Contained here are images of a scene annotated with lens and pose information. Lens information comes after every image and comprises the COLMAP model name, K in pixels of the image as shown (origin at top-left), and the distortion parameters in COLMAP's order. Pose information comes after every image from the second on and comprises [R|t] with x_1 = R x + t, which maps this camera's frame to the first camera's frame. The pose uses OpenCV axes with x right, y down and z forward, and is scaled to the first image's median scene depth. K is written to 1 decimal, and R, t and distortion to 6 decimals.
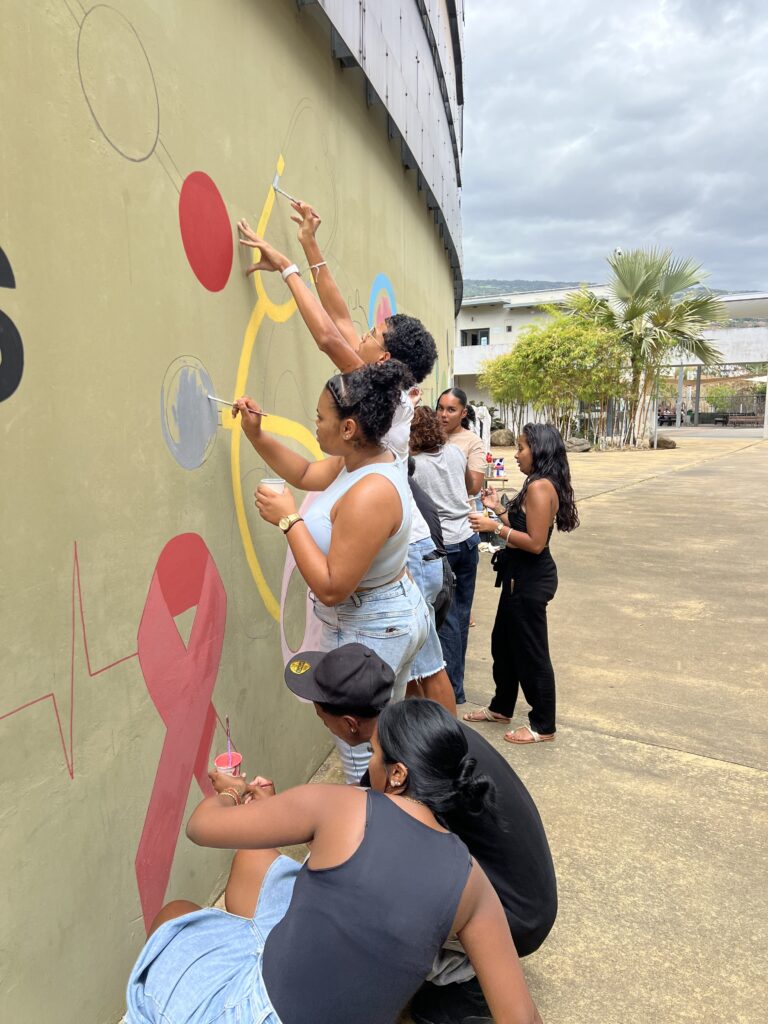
lens RADIAL K [[774.2, 0, 386.0], [0, 774.2, 523.2], [0, 0, 1]] dist [0.052153, -0.002512]
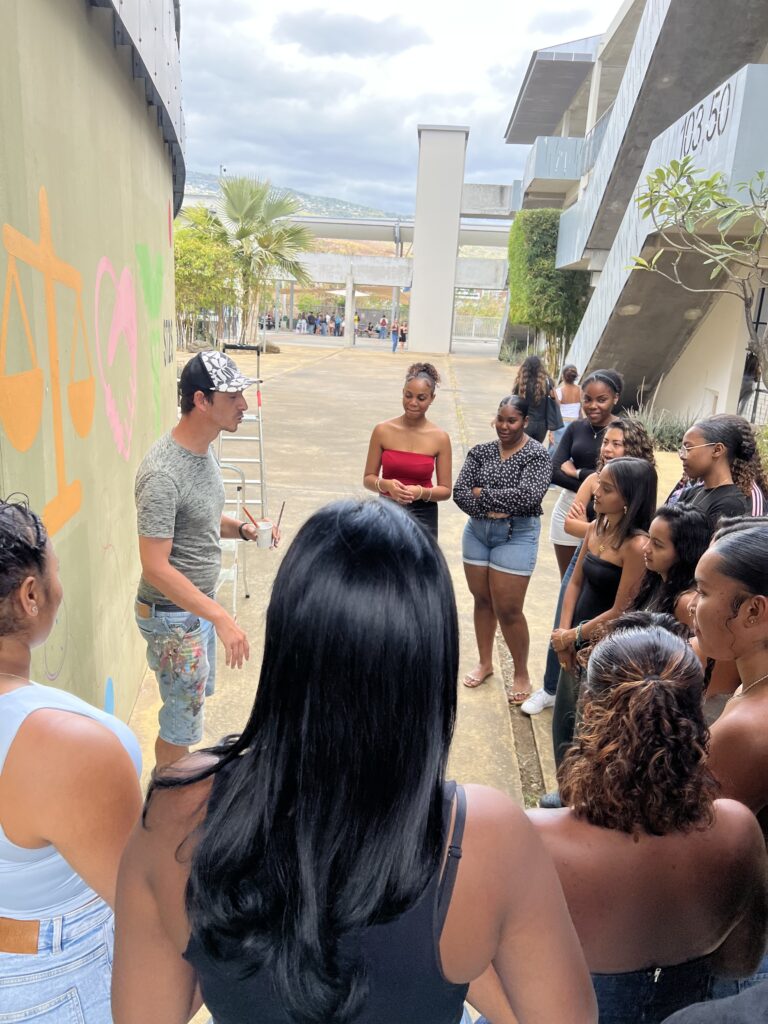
lens RADIAL K [[774.2, 0, 388.6], [0, 774.2, 513.3], [0, 0, 1]] dist [0.052153, -0.002512]
pose [[0.874978, -0.062573, 0.480103, -0.080642], [0.004999, 0.992728, 0.120274, 0.007471], [-0.484138, -0.102837, 0.868928, -0.165434]]
